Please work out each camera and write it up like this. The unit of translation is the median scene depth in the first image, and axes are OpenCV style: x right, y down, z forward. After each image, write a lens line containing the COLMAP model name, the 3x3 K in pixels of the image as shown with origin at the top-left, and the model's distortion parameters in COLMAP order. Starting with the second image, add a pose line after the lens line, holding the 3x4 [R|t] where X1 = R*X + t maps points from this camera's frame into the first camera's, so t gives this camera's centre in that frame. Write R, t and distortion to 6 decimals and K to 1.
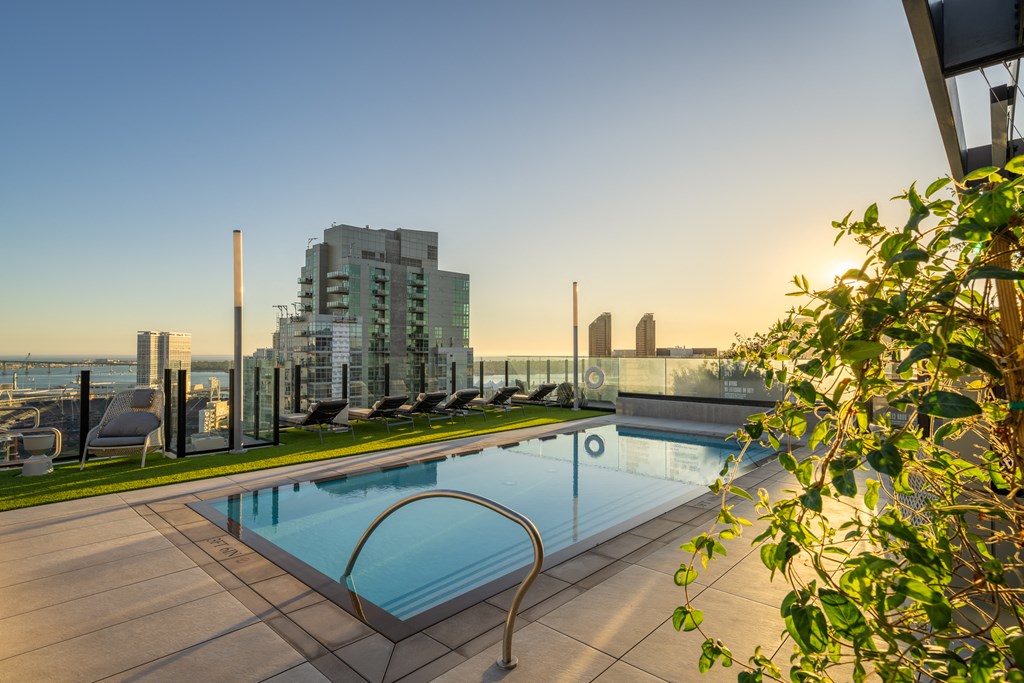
lens RADIAL K [[516.9, 0, 510.5], [0, 516.9, 341.1], [0, 0, 1]] dist [0.000312, 0.000151]
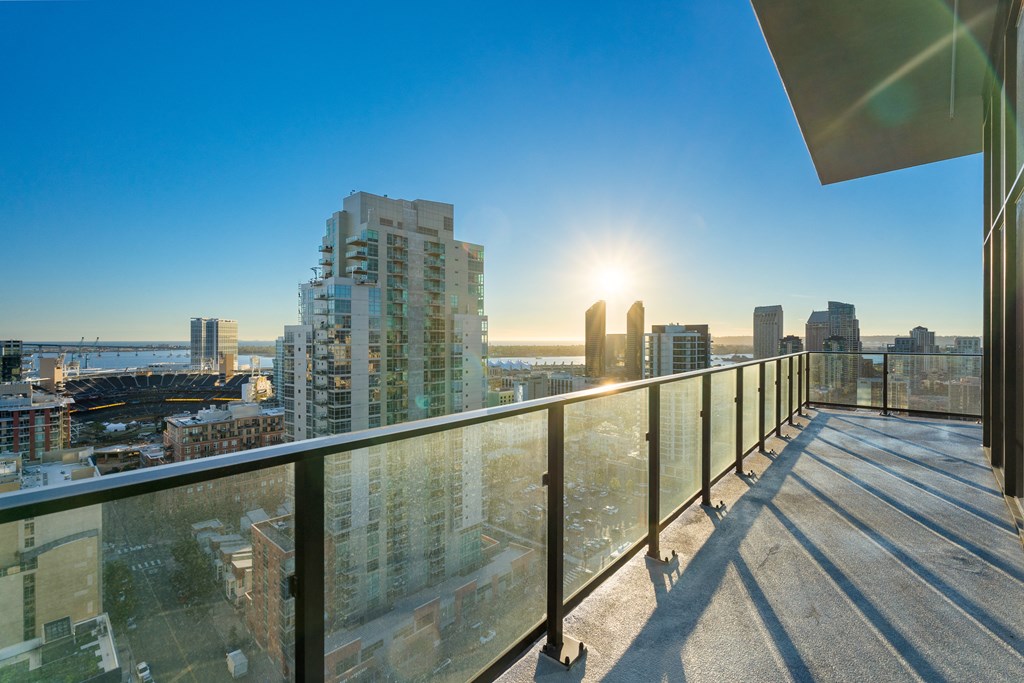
lens RADIAL K [[449.7, 0, 515.1], [0, 449.7, 339.4], [0, 0, 1]] dist [-0.002805, -0.001236]
pose [[0.999997, -0.001346, -0.002243, -0.016034], [0.001404, 0.999662, 0.025955, 0.040931], [0.002207, -0.025958, 0.999661, 0.096463]]
